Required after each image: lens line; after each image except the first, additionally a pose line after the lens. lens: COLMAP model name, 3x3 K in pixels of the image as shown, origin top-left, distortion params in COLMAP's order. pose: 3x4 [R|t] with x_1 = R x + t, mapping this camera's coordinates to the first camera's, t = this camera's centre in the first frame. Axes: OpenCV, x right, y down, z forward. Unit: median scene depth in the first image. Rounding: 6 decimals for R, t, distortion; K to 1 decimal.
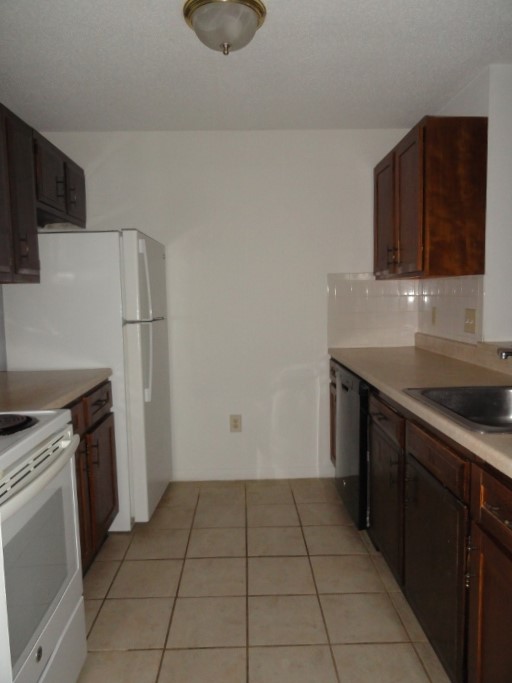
lens RADIAL K [[502.6, 0, 256.0], [0, 502.6, 341.5], [0, 0, 1]] dist [0.003359, 0.007703]
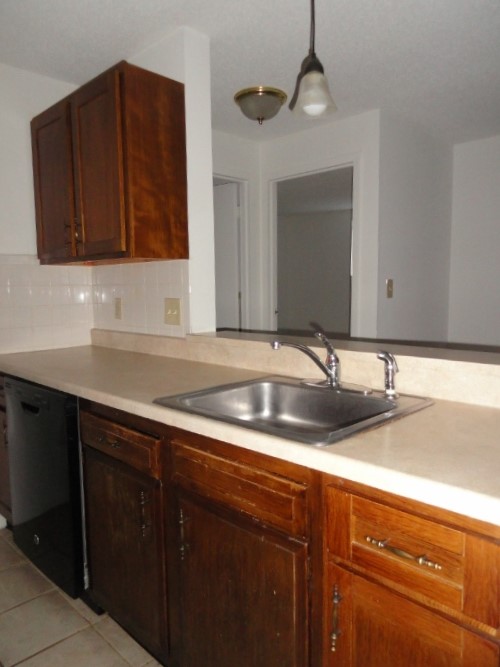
lens RADIAL K [[490.8, 0, 250.0], [0, 490.8, 333.5], [0, 0, 1]] dist [0.003359, 0.007703]
pose [[0.721170, -0.057480, 0.690370, -0.084772], [0.065784, 0.997731, 0.014352, -0.005173], [-0.689628, 0.035065, 0.723314, 0.290197]]
